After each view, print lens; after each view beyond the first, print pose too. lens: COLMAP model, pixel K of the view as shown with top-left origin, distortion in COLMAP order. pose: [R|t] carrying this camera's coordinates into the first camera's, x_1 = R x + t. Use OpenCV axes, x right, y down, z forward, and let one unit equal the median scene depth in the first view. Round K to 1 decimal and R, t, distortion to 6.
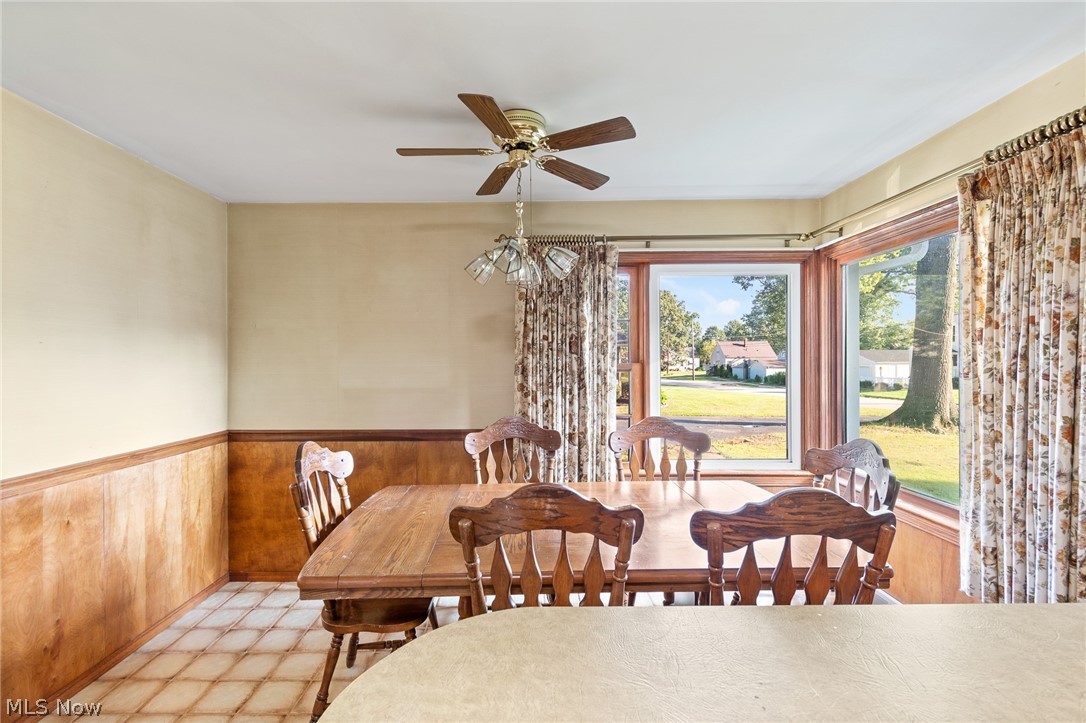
lens RADIAL K [[488.3, 0, 531.7], [0, 488.3, 365.0], [0, 0, 1]] dist [-0.000679, -0.000190]
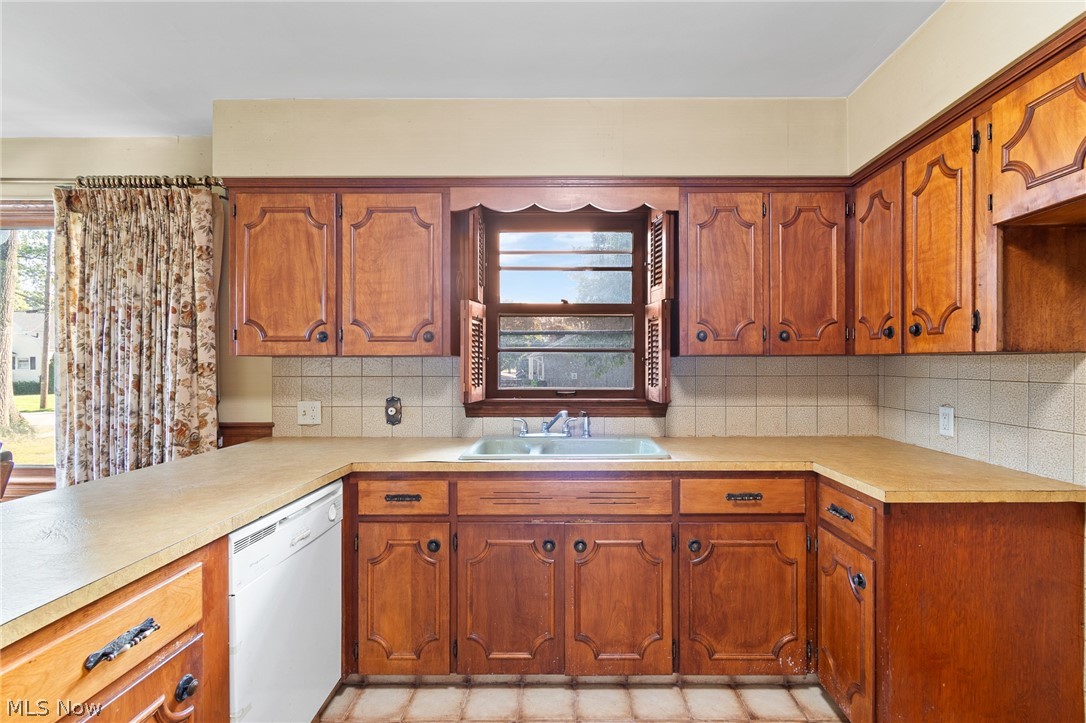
lens RADIAL K [[489.2, 0, 563.1], [0, 489.2, 363.7], [0, 0, 1]] dist [0.001155, -0.000397]
pose [[0.012247, 0.003873, 0.999918, -0.346710], [0.006751, 0.999969, -0.003955, 0.073258], [-0.999902, 0.006798, 0.012221, -0.295601]]
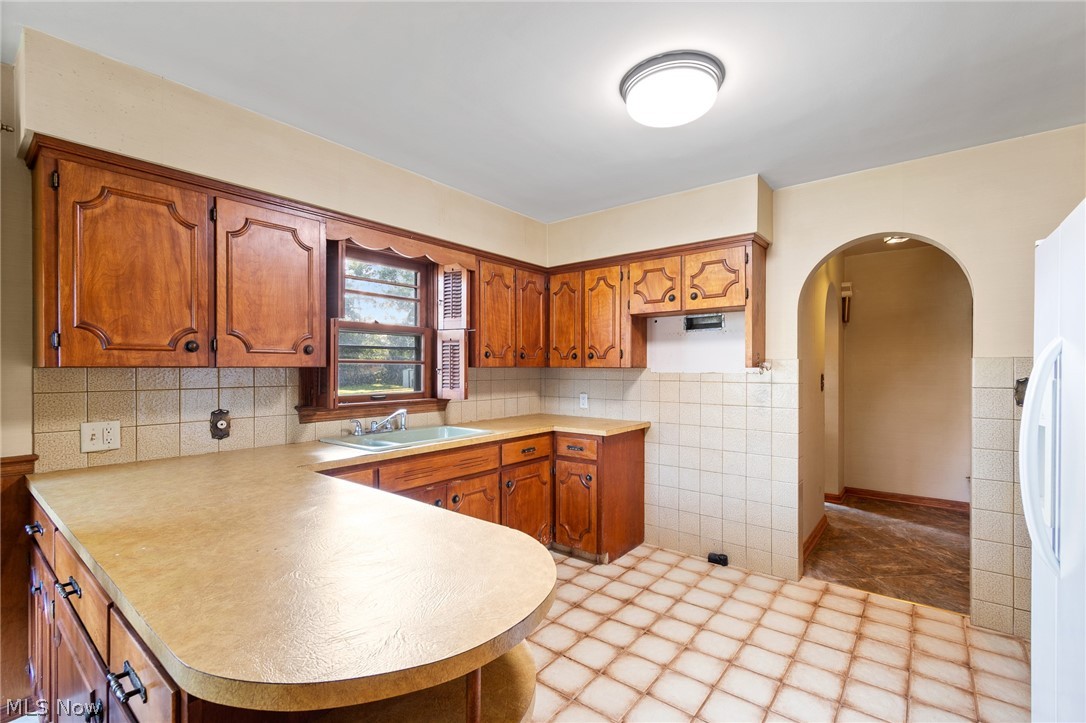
lens RADIAL K [[488.3, 0, 531.7], [0, 488.3, 365.0], [0, 0, 1]] dist [-0.000679, -0.000190]
pose [[-0.771593, 0.007650, 0.636070, -0.446256], [0.007392, 0.999968, -0.003059, 0.049452], [-0.636073, 0.002342, -0.771625, 0.672550]]
